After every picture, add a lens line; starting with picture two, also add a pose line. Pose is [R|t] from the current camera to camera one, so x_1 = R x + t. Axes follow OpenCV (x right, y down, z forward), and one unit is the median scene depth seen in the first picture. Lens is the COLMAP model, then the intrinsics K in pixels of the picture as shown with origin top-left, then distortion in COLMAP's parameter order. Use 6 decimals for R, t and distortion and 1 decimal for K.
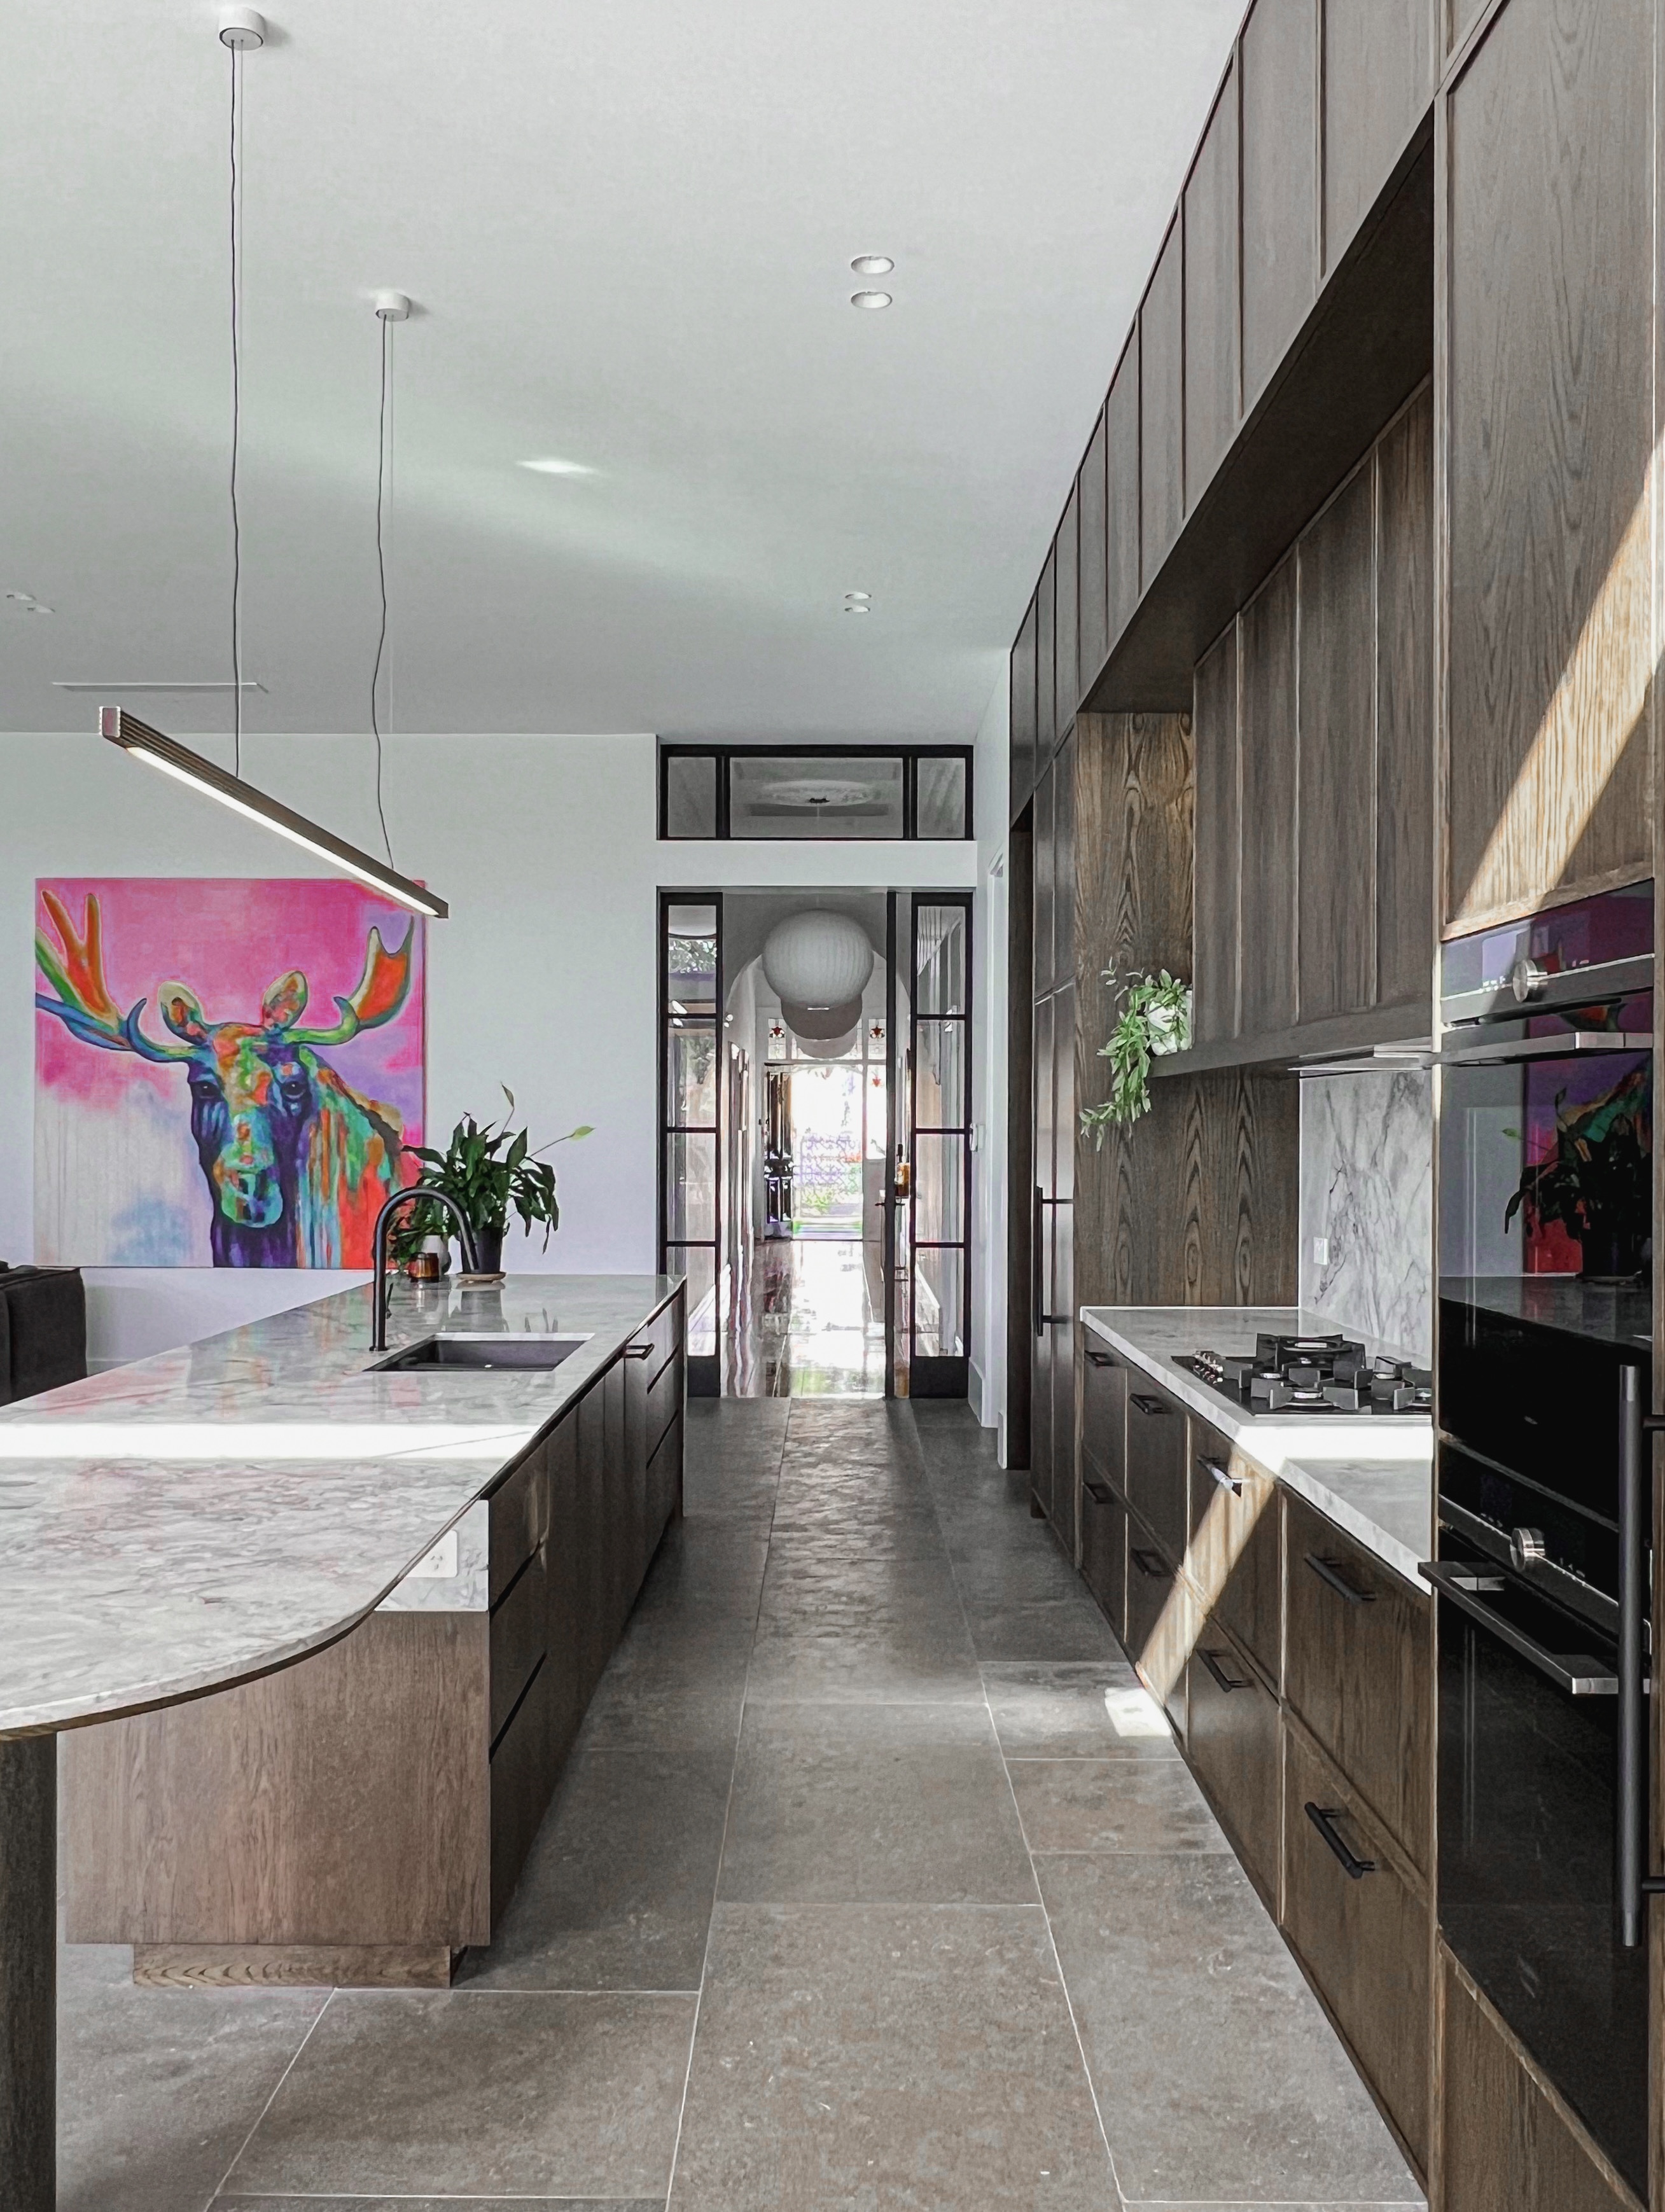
lens RADIAL K [[1609.5, 0, 826.7], [0, 1609.5, 1112.8], [0, 0, 1]] dist [-0.008012, -0.000957]
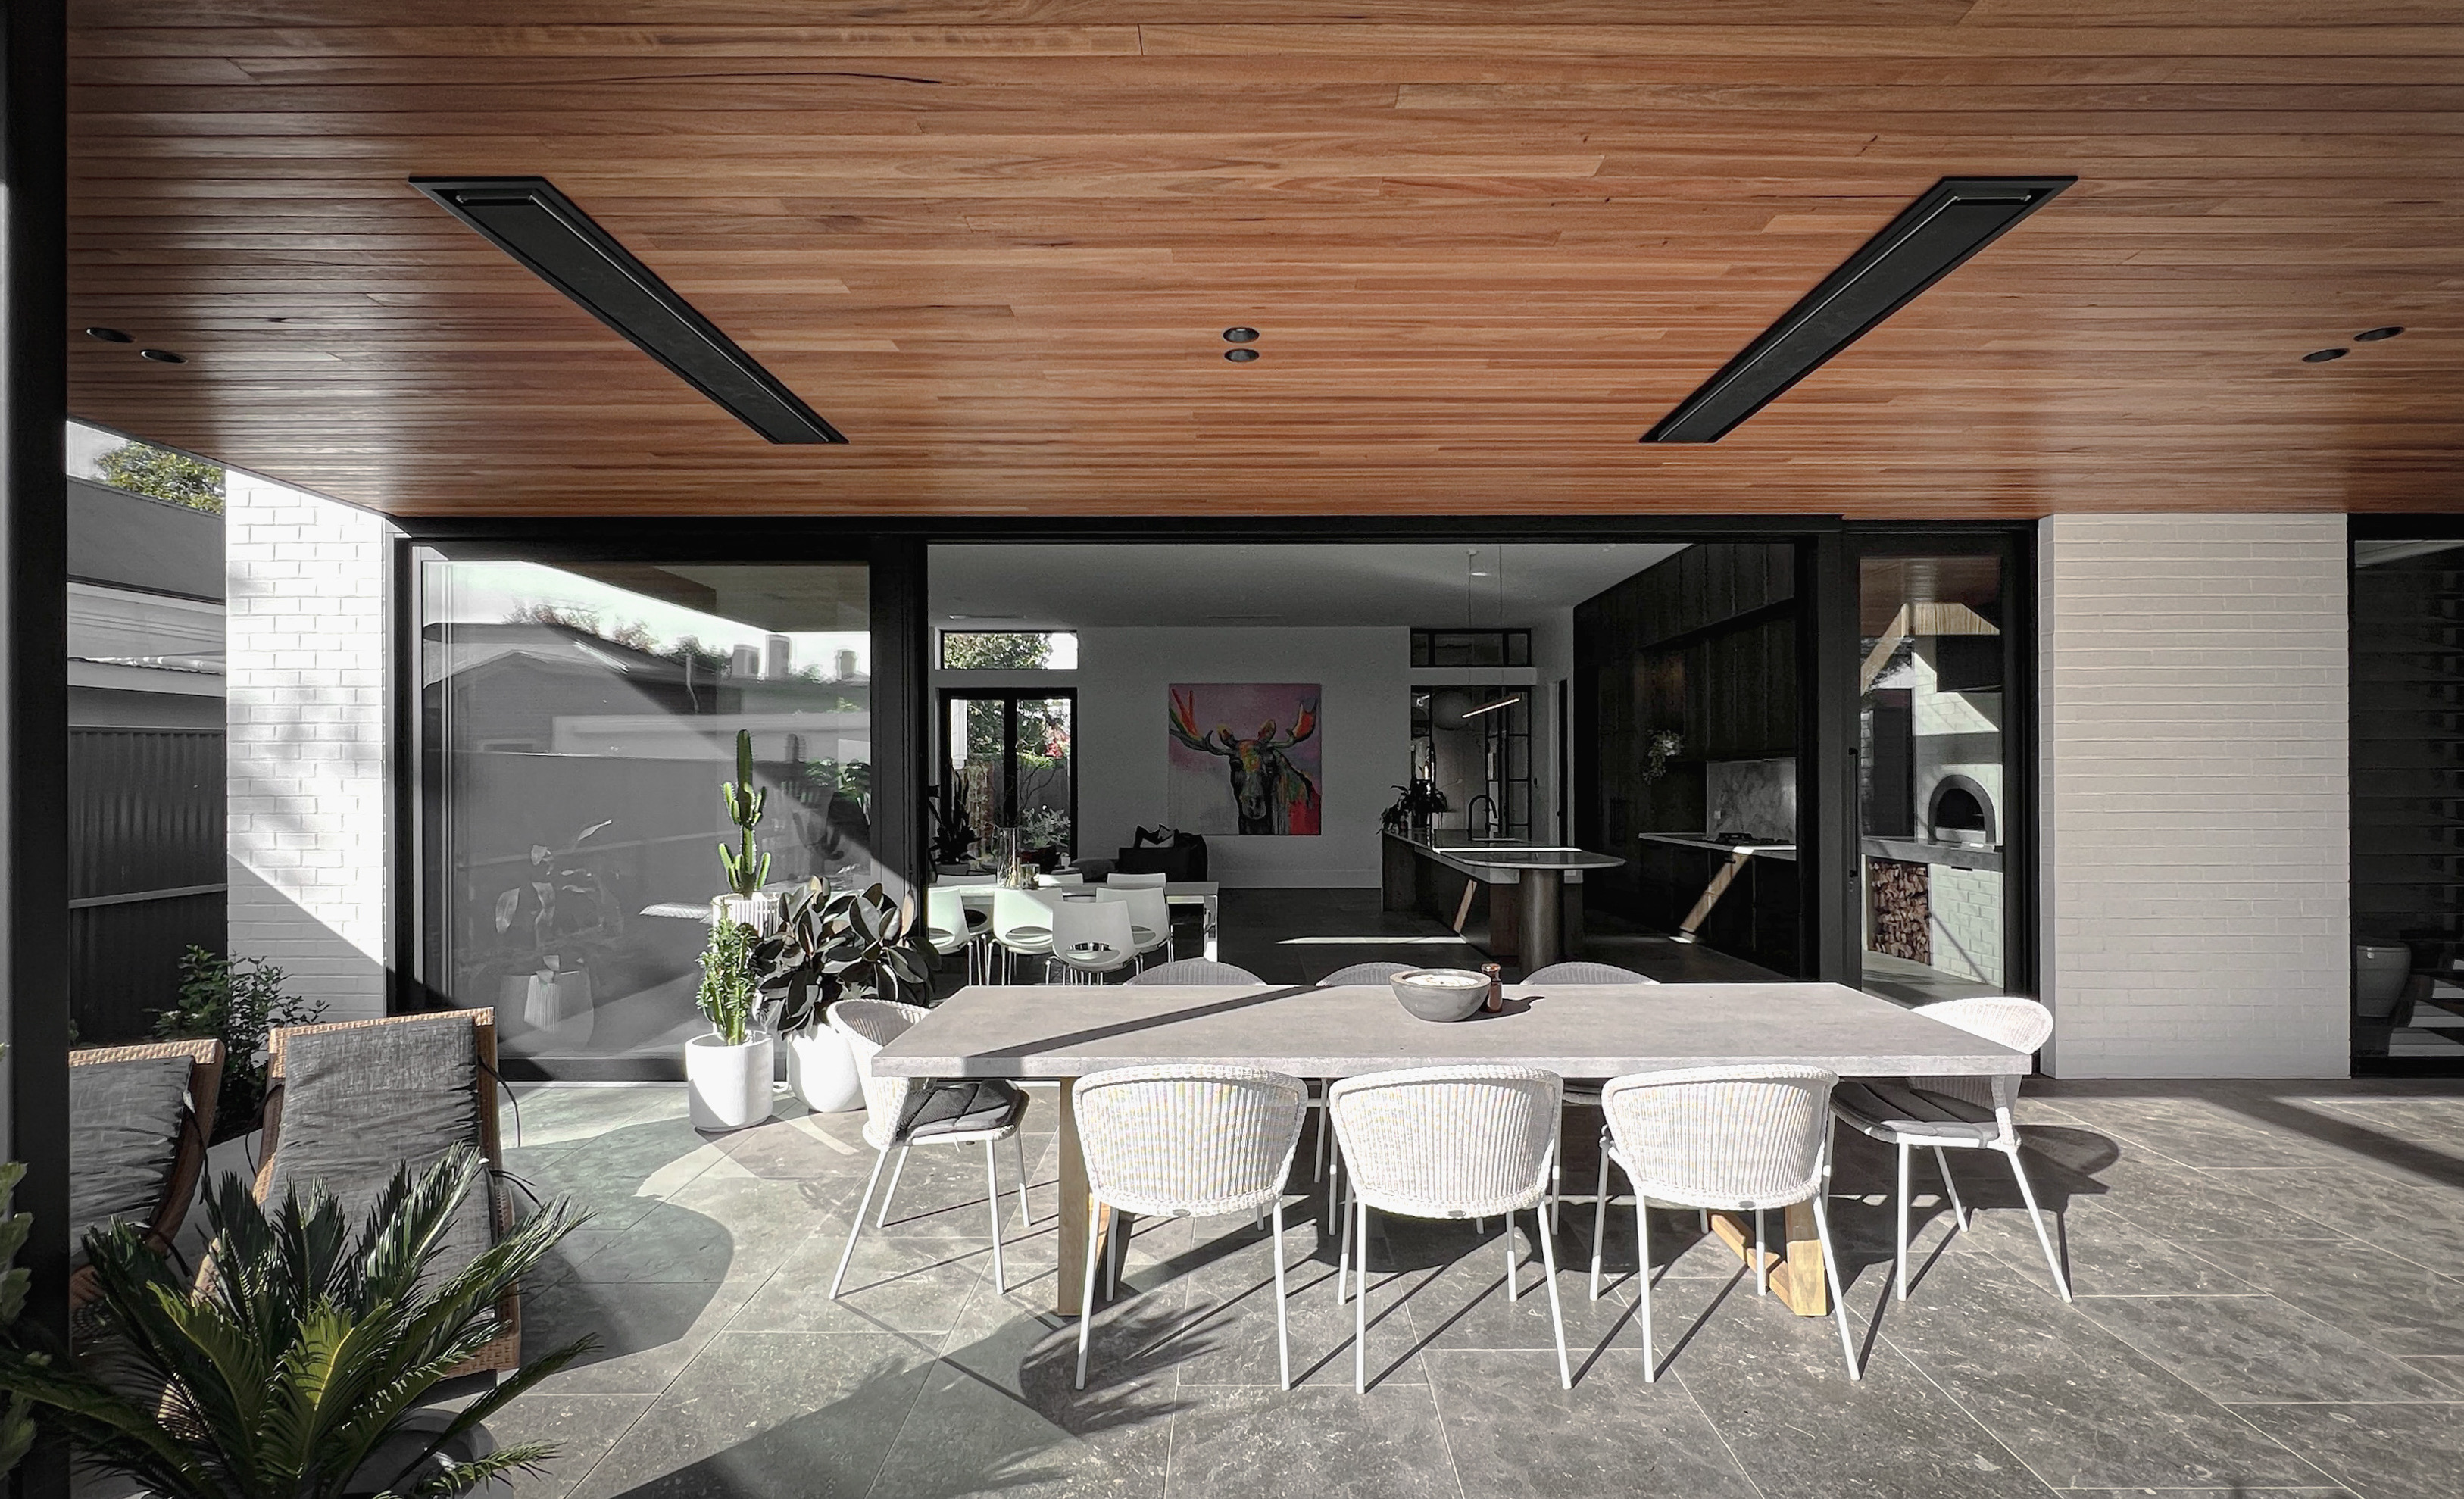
lens RADIAL K [[1006.7, 0, 1242.7], [0, 1006.7, 758.0], [0, 0, 1]] dist [-0.000292, -0.000003]
pose [[0.999959, -0.003566, 0.008296, -0.388969], [0.003693, 0.999875, -0.015355, -0.001673], [-0.008240, 0.015385, 0.999848, -0.601865]]
